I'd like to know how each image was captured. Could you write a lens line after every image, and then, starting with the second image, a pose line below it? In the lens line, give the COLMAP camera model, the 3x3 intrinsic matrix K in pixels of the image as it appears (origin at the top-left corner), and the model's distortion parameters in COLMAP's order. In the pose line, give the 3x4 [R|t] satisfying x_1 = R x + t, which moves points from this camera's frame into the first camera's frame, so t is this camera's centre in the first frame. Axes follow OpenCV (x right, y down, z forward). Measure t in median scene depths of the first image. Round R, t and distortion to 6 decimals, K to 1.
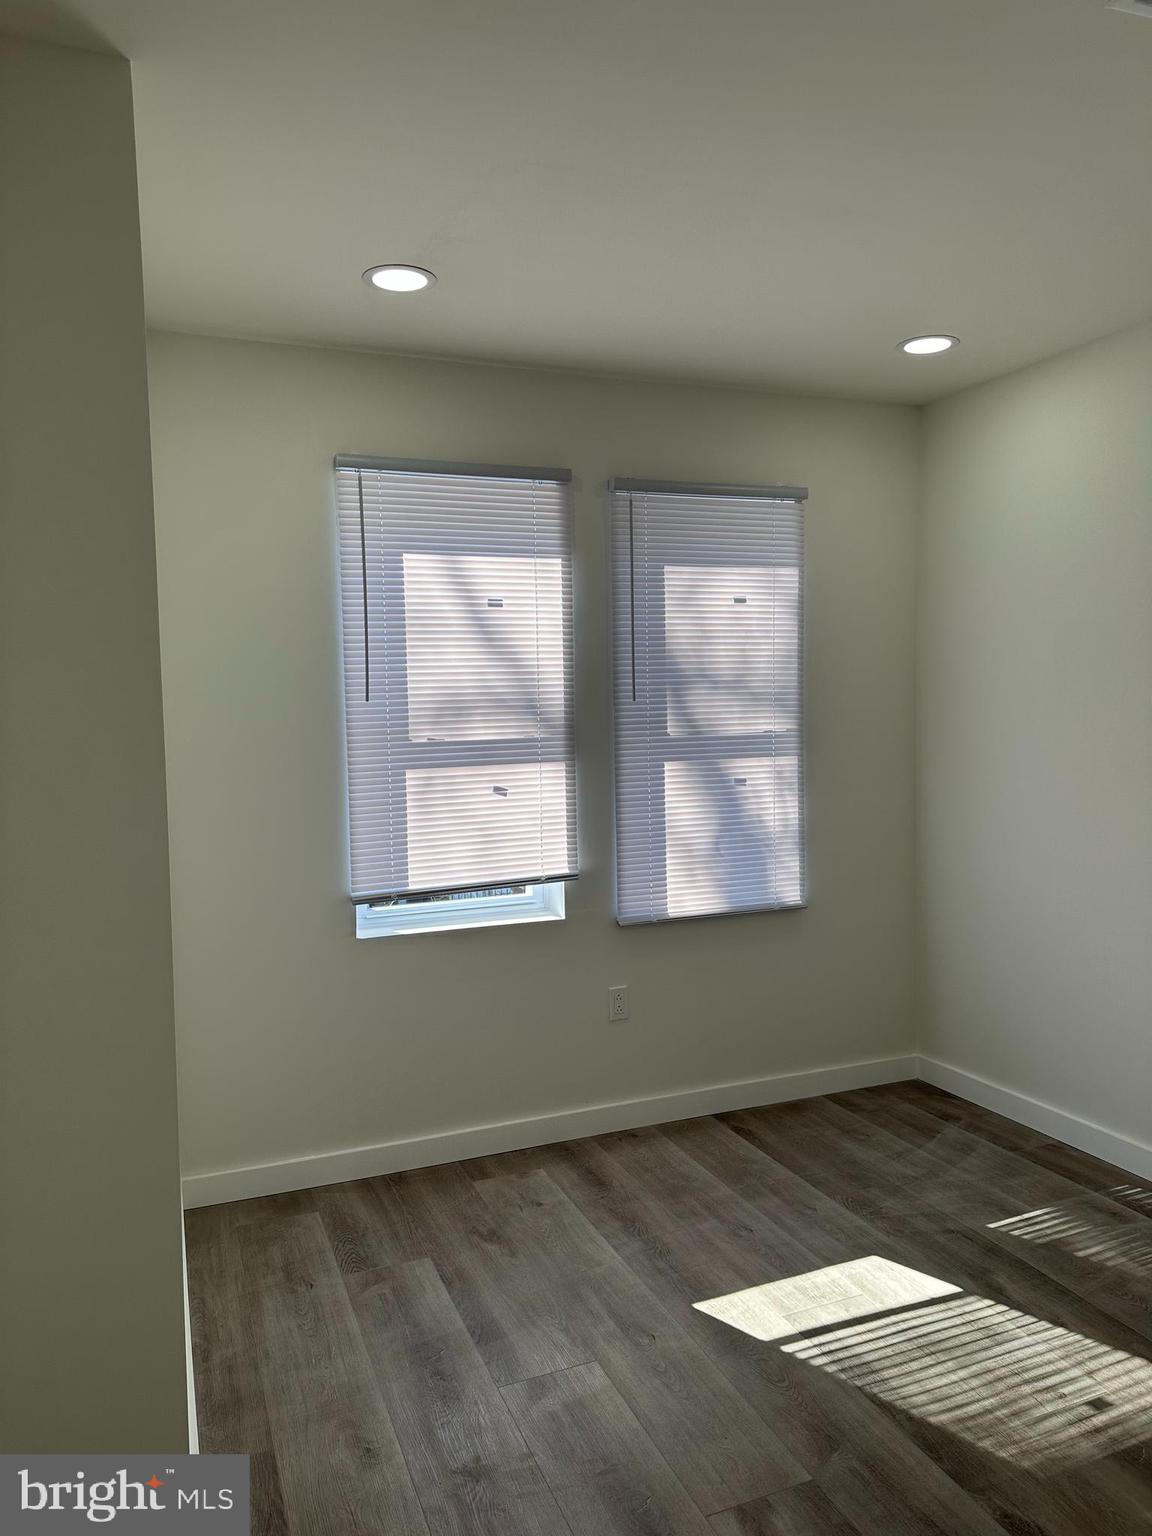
lens RADIAL K [[1060.5, 0, 579.5], [0, 1060.5, 753.6], [0, 0, 1]] dist [0.118144, -0.172492]
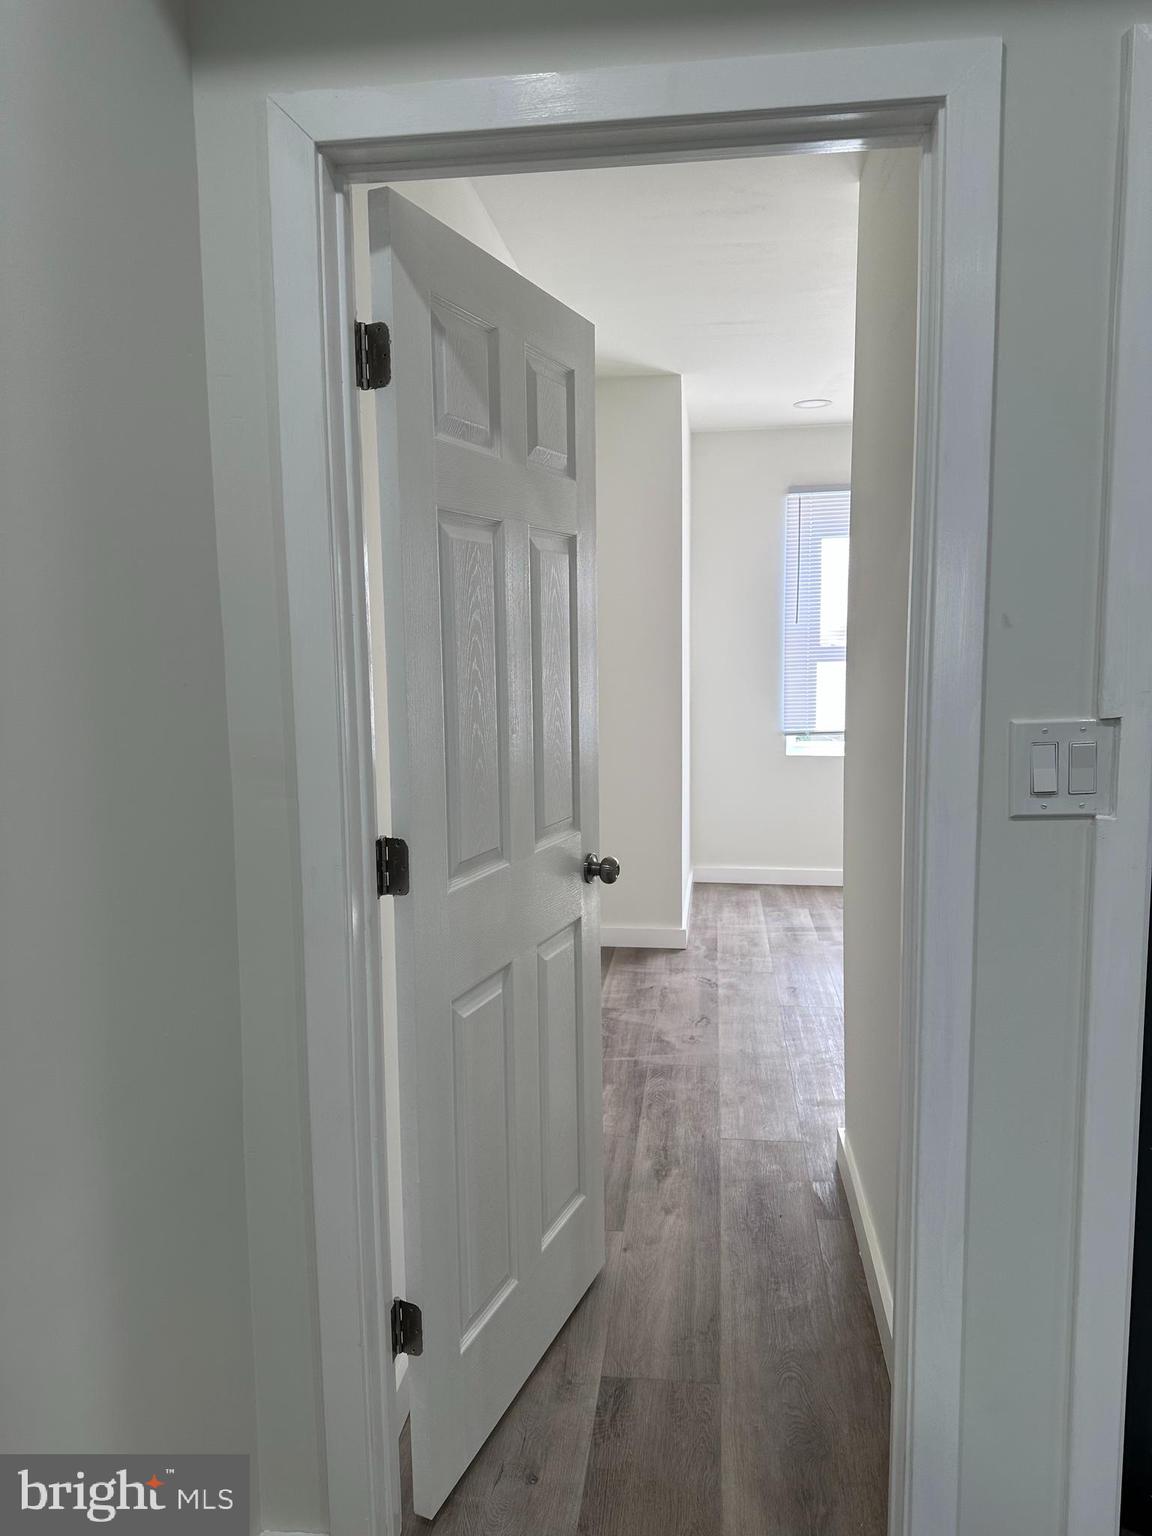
lens RADIAL K [[1039.4, 0, 573.5], [0, 1039.4, 768.9], [0, 0, 1]] dist [0.004704, 0.000514]
pose [[0.871701, 0.068969, -0.485160, 0.339374], [-0.030559, 0.995770, 0.086650, 0.055172], [0.489084, -0.060706, 0.870121, -0.726795]]
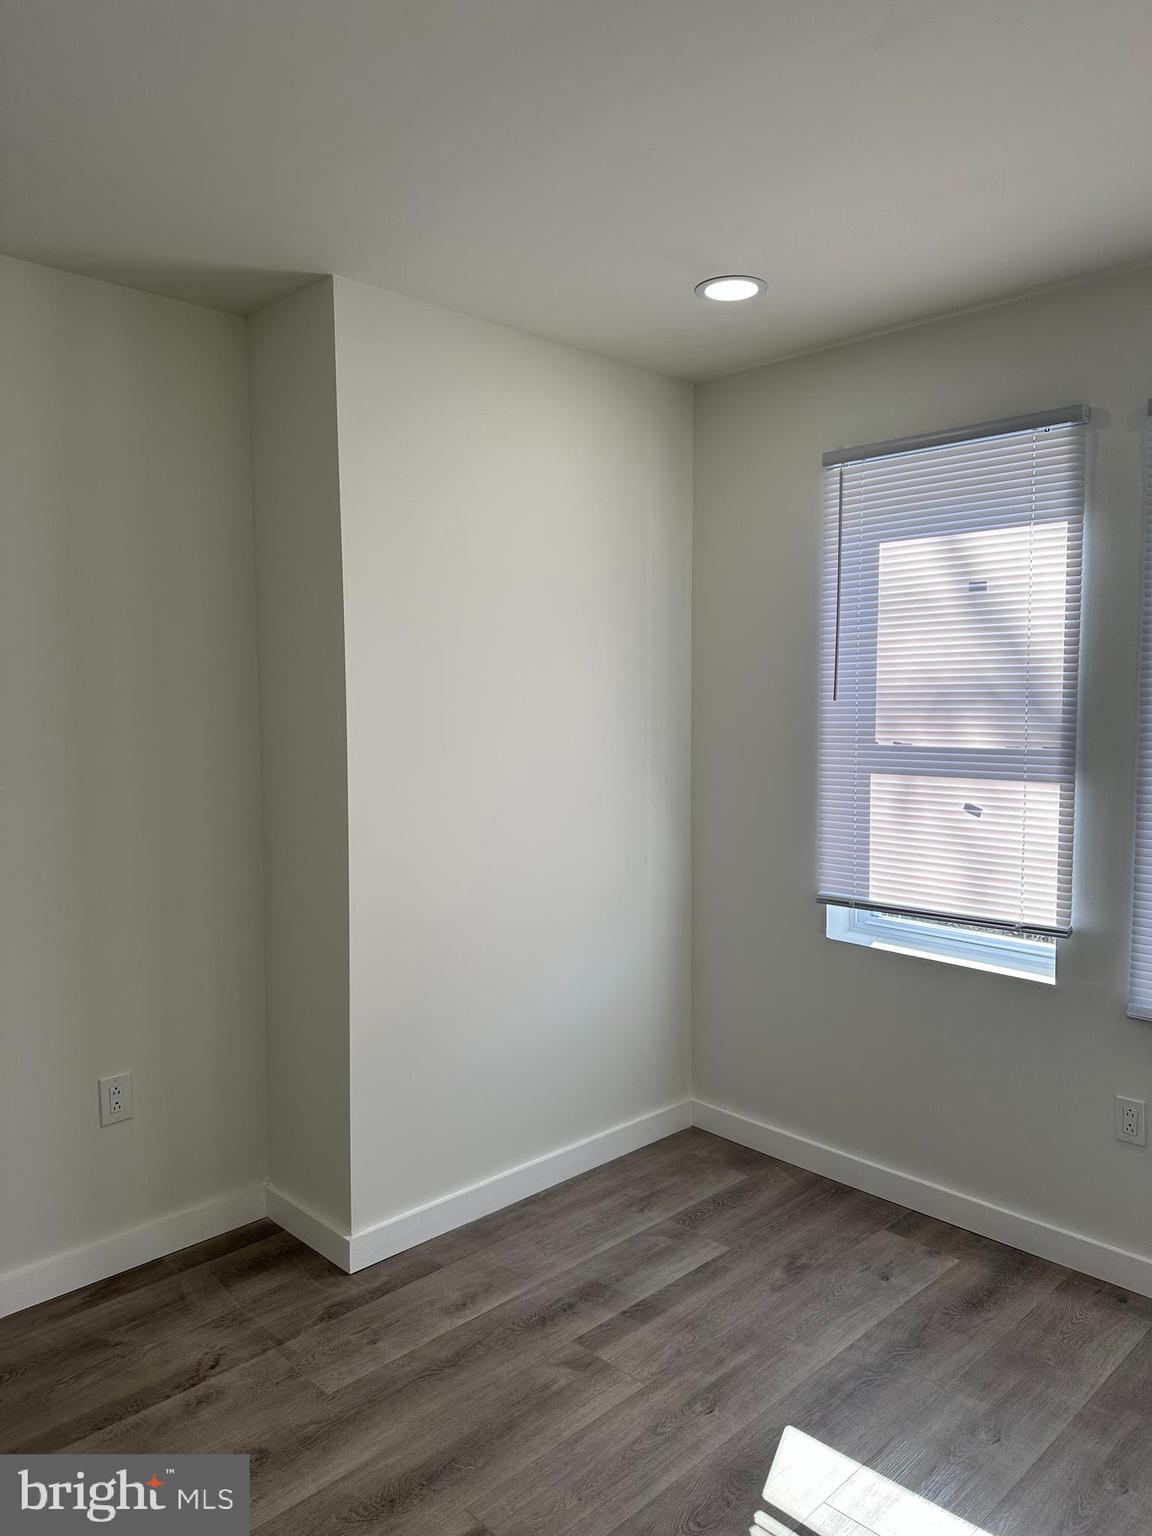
lens RADIAL K [[1063.4, 0, 574.7], [0, 1063.4, 751.9], [0, 0, 1]] dist [0.003090, -0.005359]
pose [[0.395563, 0.069740, -0.915787, 0.604039], [-0.051638, 0.997224, 0.053637, -0.041860], [0.916986, 0.026072, 0.398066, 0.395084]]
